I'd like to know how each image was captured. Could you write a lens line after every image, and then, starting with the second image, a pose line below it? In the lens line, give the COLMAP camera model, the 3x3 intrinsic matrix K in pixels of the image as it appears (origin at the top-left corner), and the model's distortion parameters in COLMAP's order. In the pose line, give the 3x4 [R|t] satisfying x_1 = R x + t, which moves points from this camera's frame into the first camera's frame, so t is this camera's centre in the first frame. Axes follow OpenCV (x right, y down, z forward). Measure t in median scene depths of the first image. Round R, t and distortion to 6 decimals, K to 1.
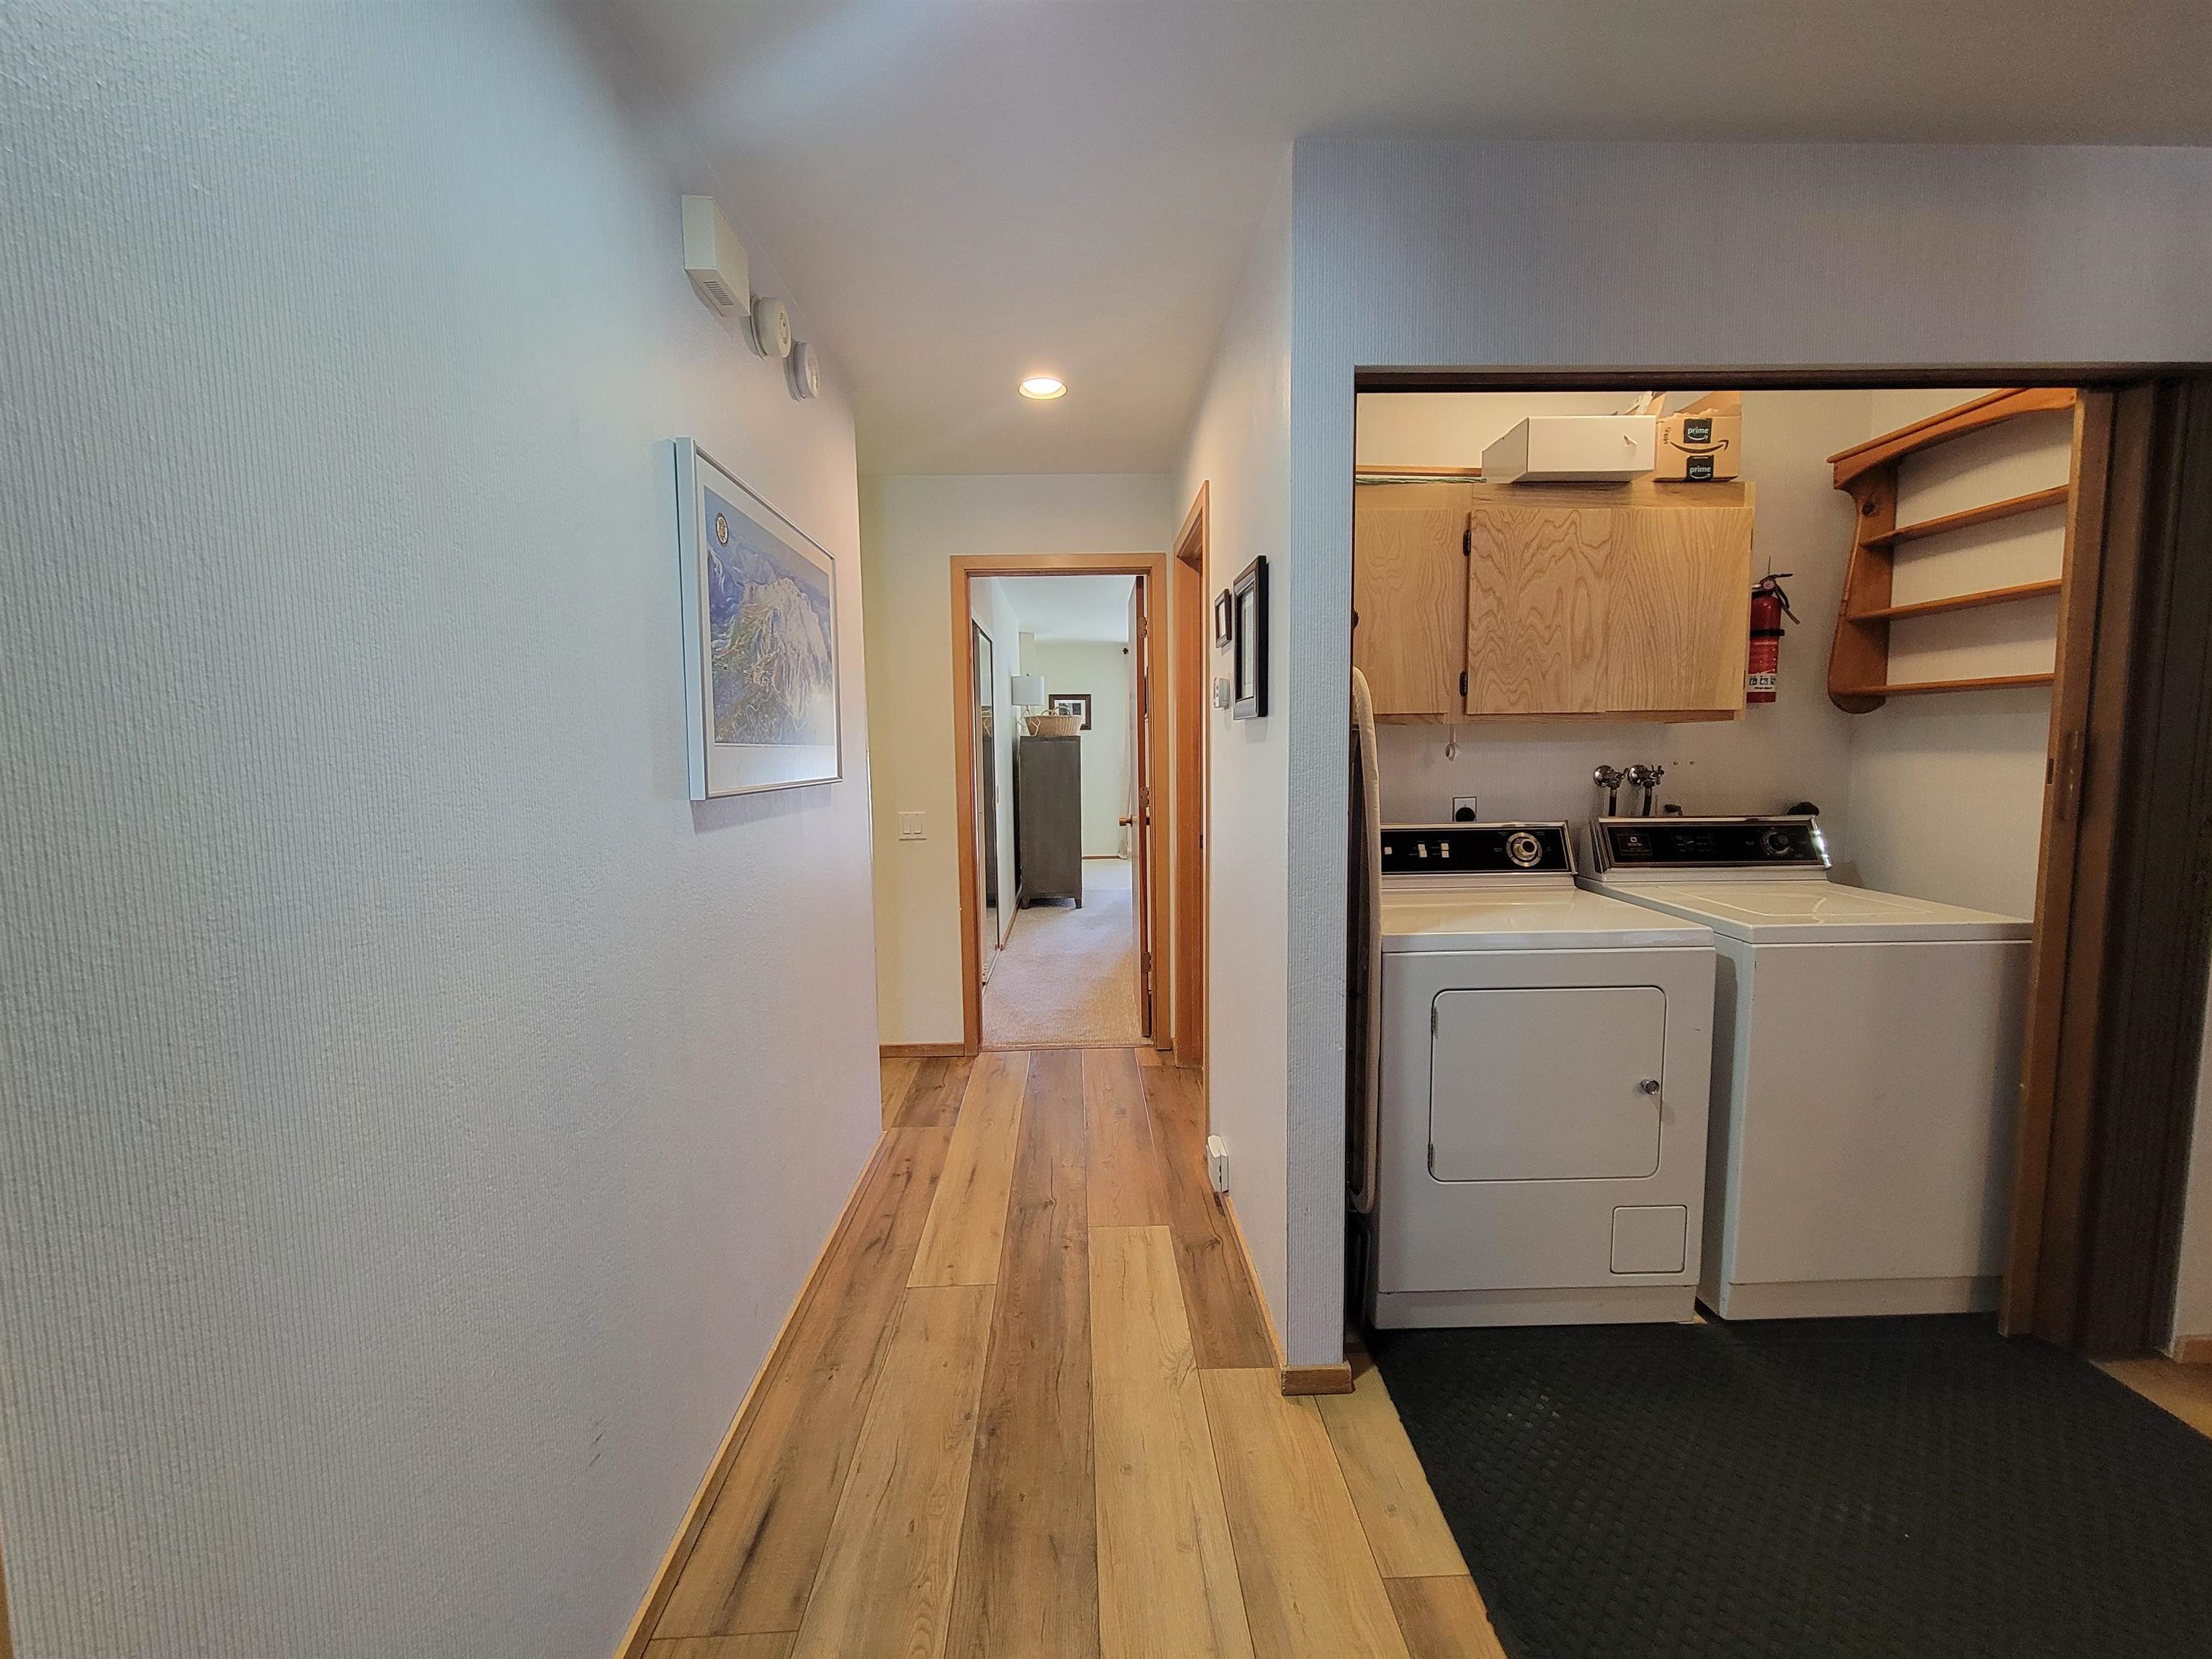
lens RADIAL K [[898.5, 0, 1101.4], [0, 898.5, 821.9], [0, 0, 1]] dist [0.000073, 0.000427]
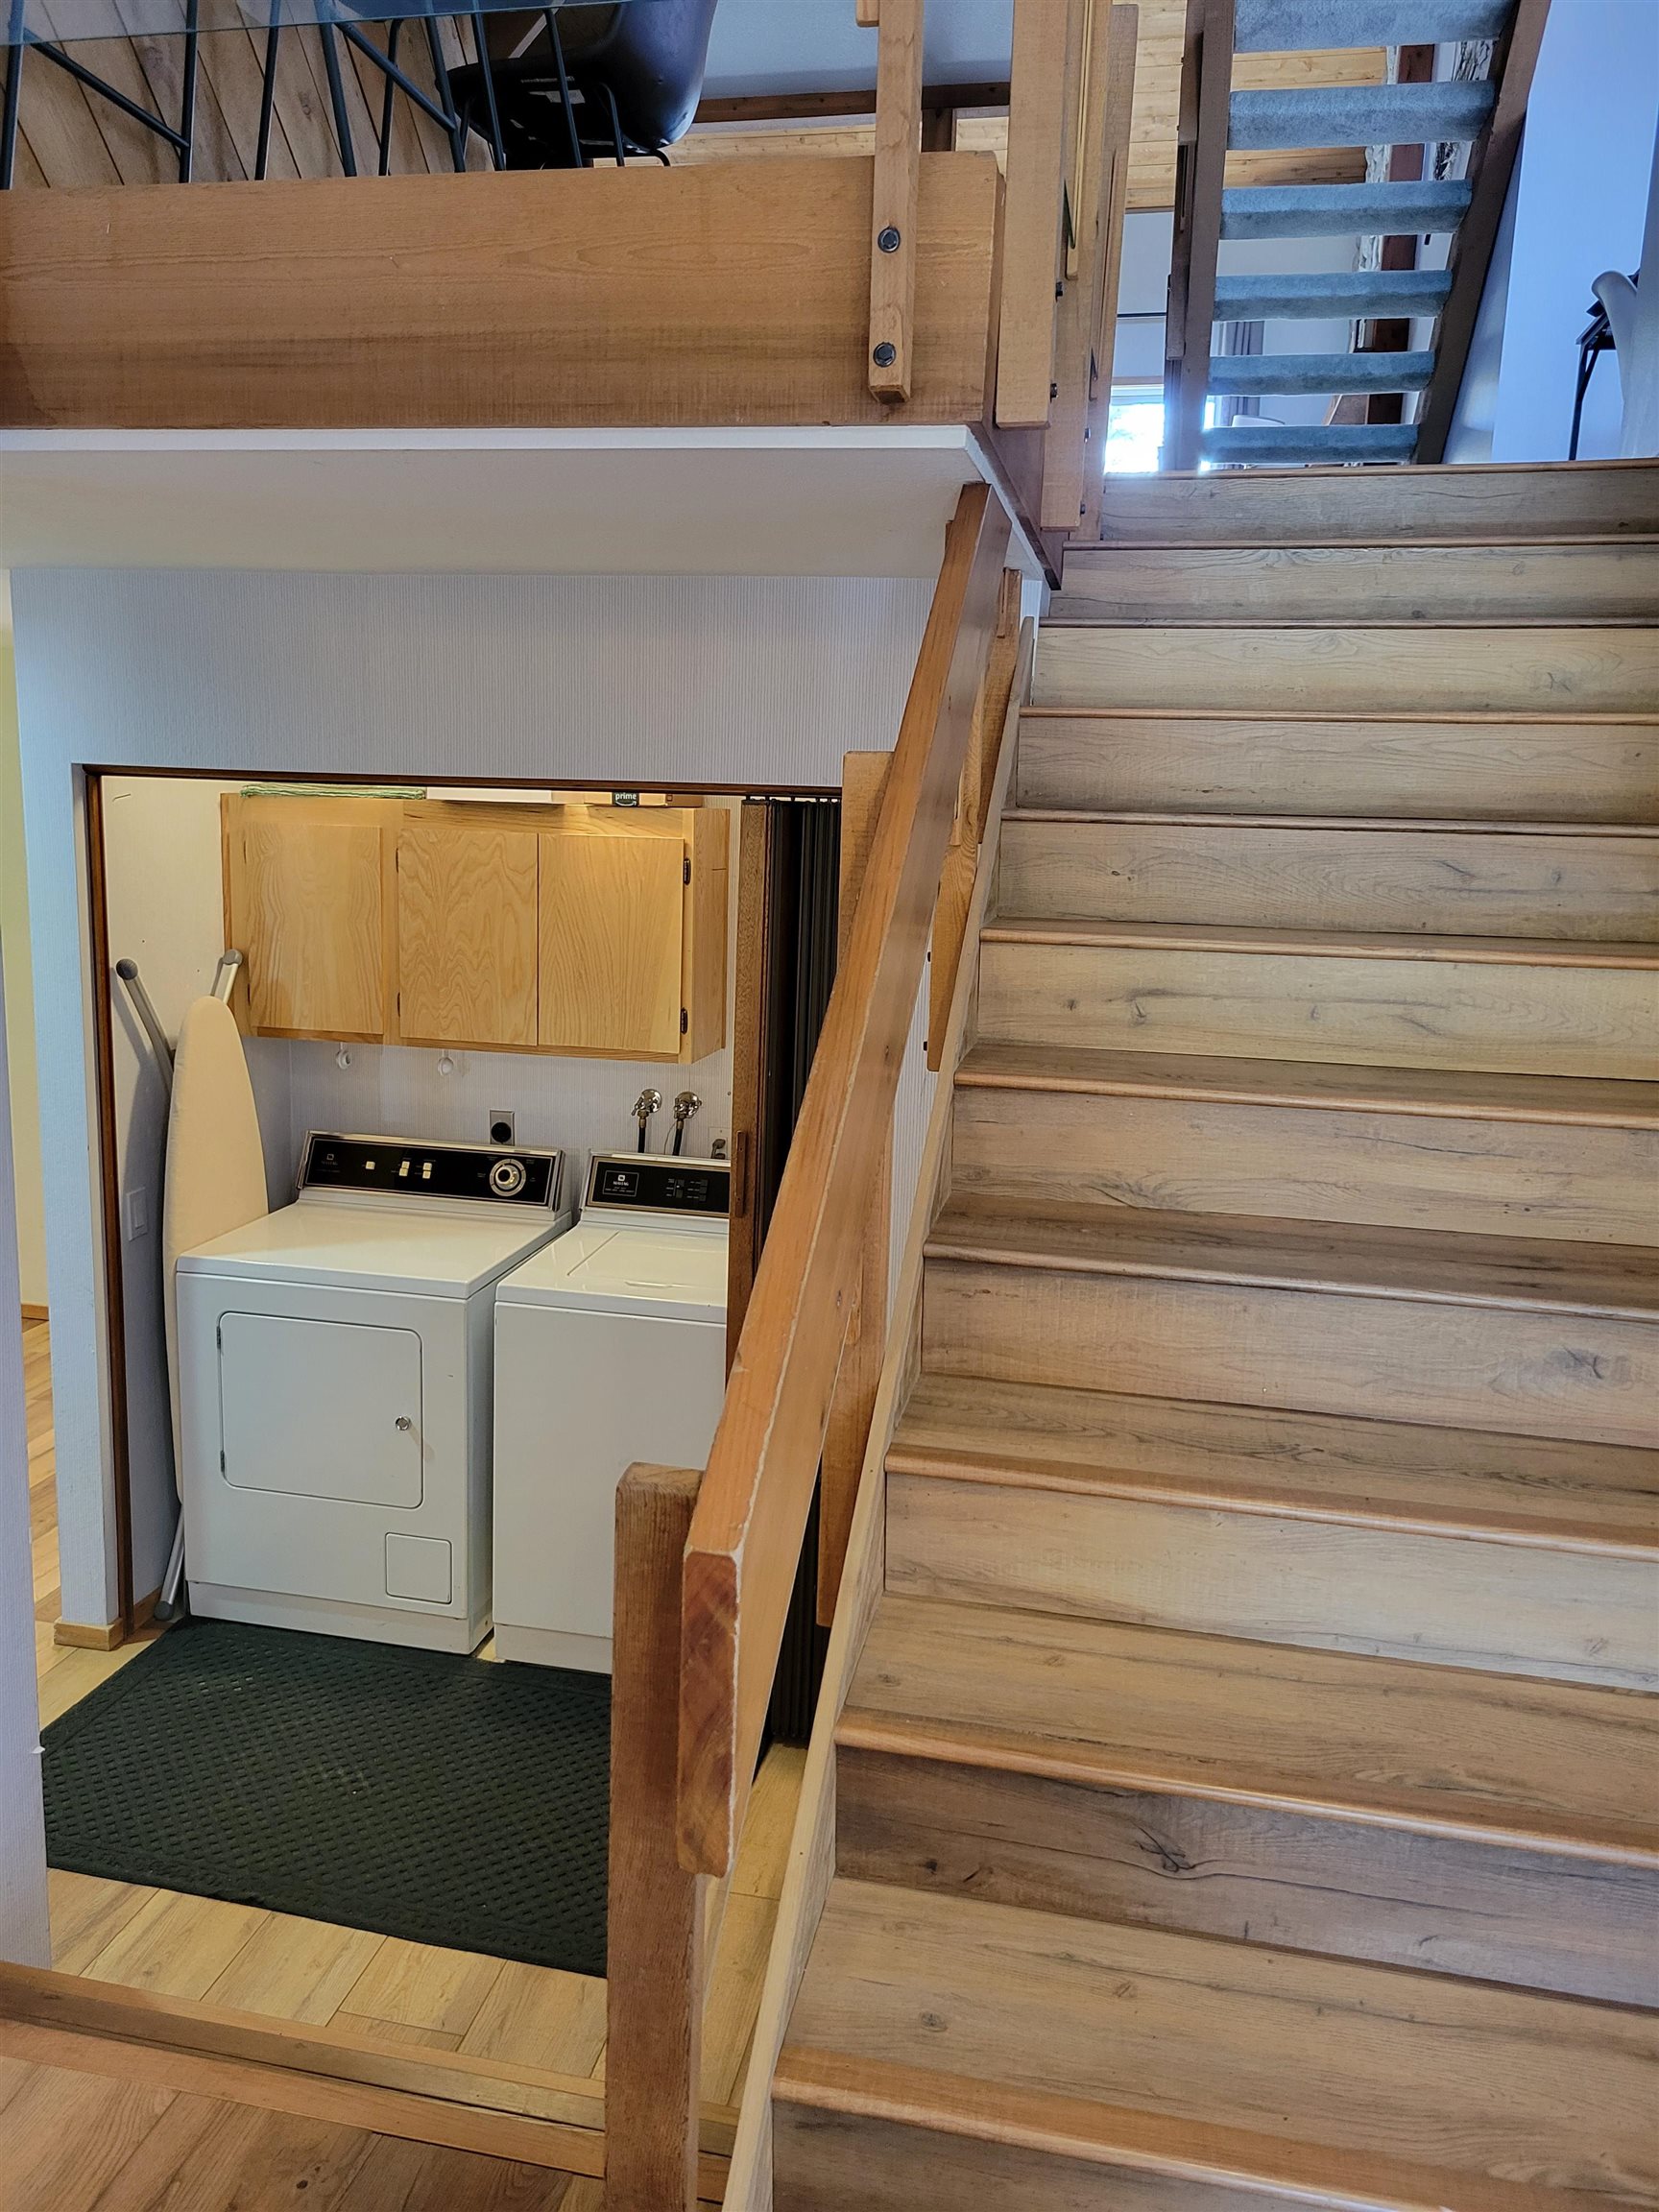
lens RADIAL K [[1663.4, 0, 823.7], [0, 1663.4, 1092.8], [0, 0, 1]] dist [0.031544, -0.008701]
pose [[0.972056, 0.083269, -0.219483, 1.254739], [-0.062808, 0.993141, 0.098620, -0.267189], [0.226190, -0.082079, 0.970619, -0.639147]]
